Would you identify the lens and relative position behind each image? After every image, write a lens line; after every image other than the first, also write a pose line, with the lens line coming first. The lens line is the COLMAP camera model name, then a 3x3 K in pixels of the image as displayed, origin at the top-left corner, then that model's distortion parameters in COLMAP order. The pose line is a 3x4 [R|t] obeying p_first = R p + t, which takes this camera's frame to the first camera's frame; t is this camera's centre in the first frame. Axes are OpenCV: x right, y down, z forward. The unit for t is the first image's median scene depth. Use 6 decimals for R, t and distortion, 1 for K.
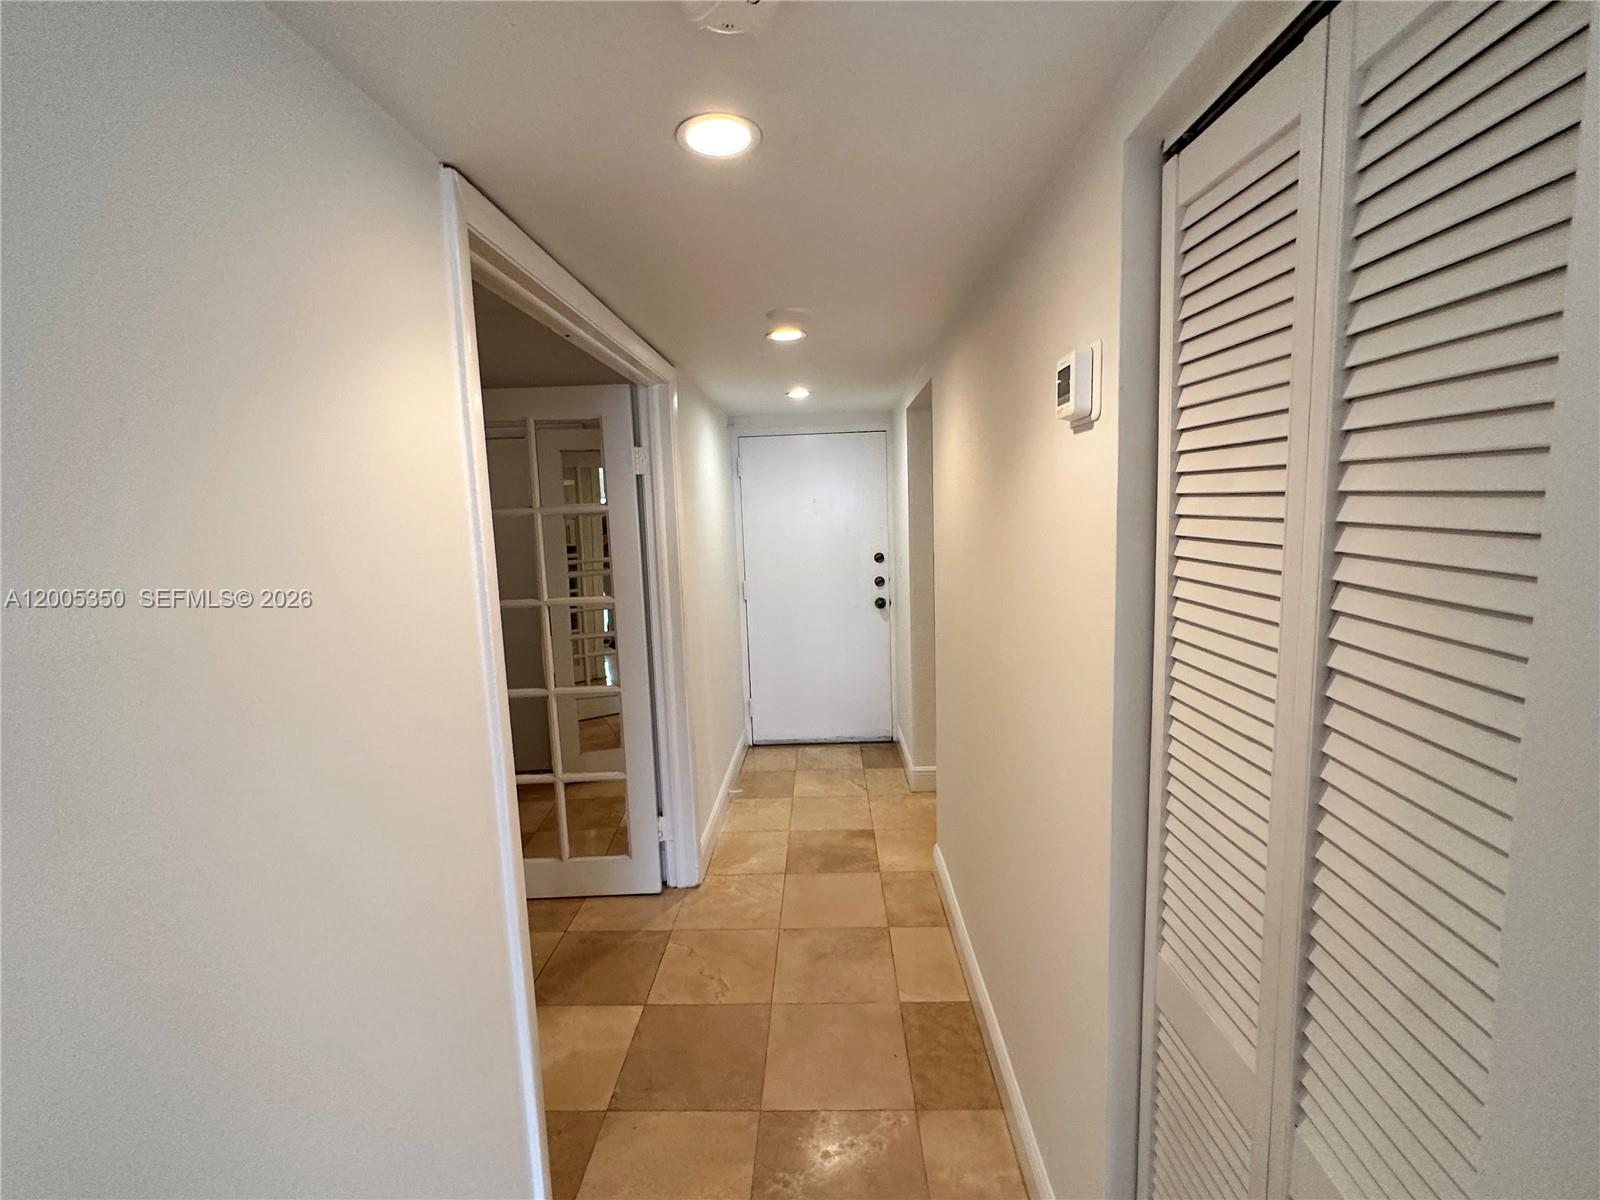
lens RADIAL K [[715.1, 0, 800.0], [0, 715.1, 600.0], [0, 0, 1]] dist [-0.000660, -0.000691]
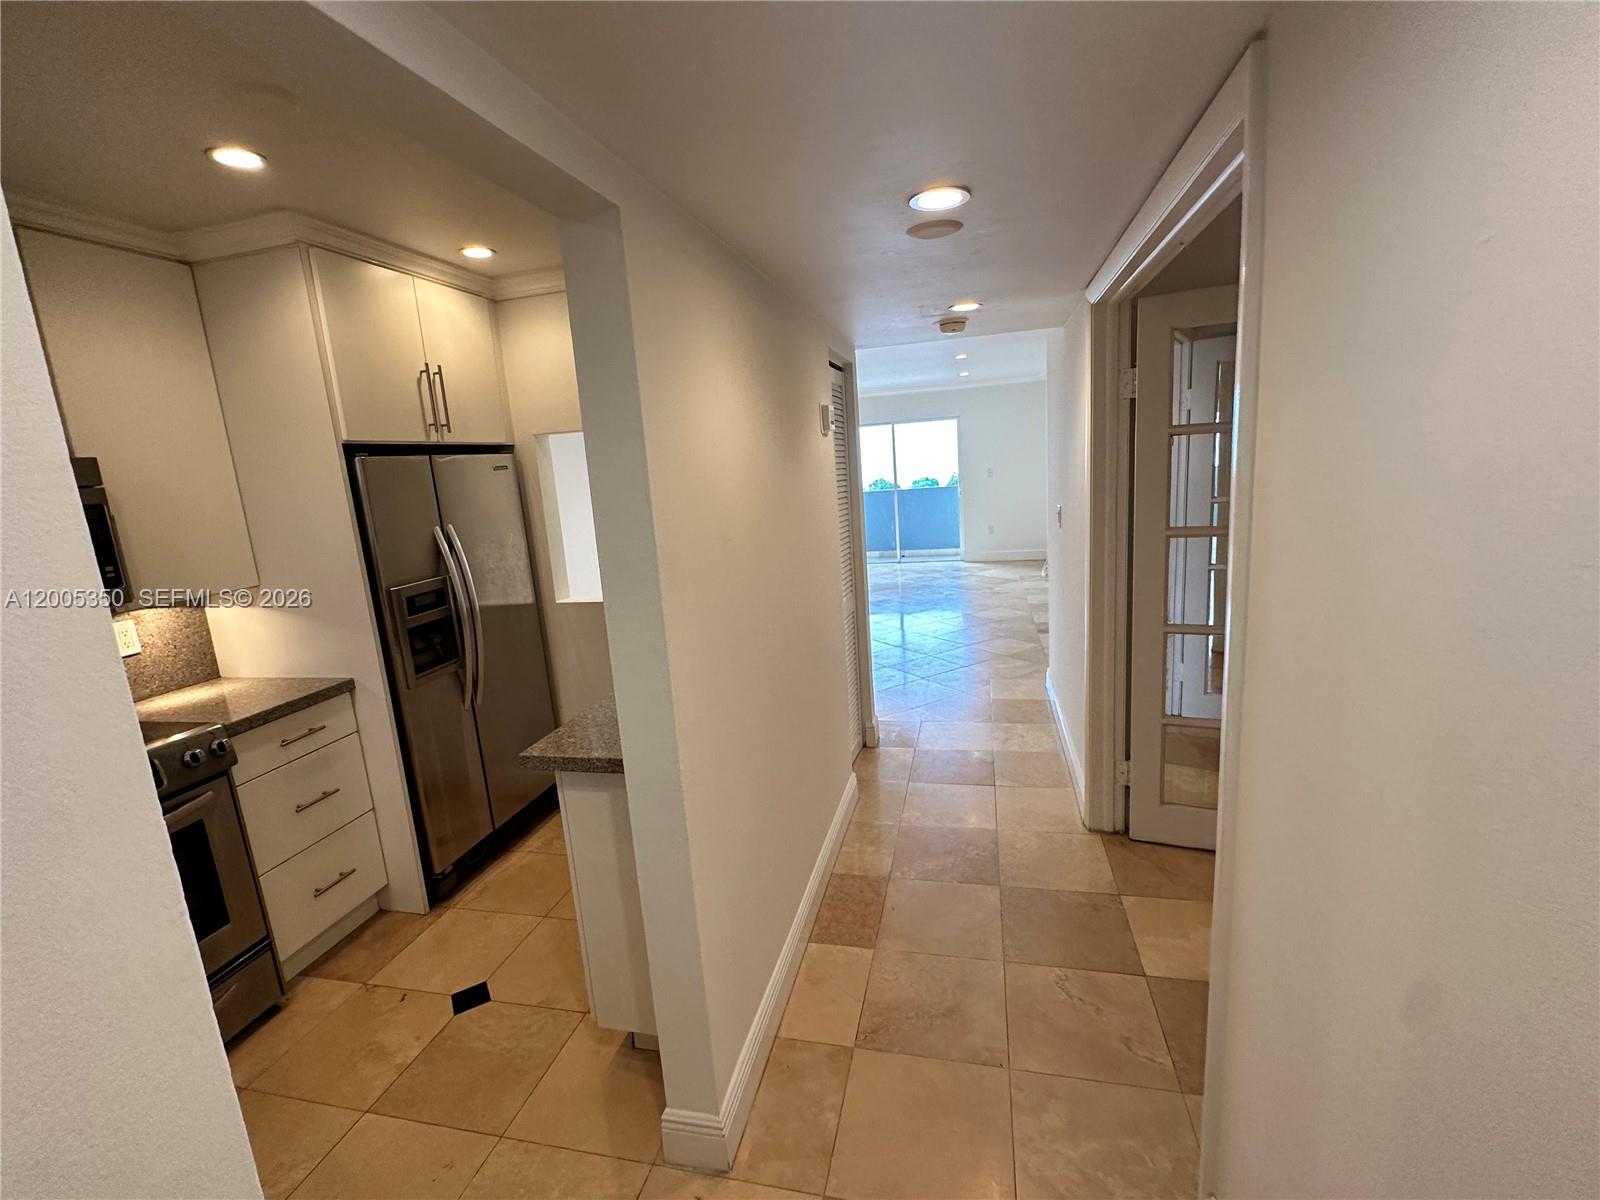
lens RADIAL K [[718.0, 0, 797.5], [0, 718.0, 598.0], [0, 0, 1]] dist [0.002157, 0.000214]
pose [[-0.972319, 0.065413, 0.224314, -0.018352], [0.133461, 0.943479, 0.303375, -0.243143], [-0.191791, 0.324914, -0.926092, 1.787804]]
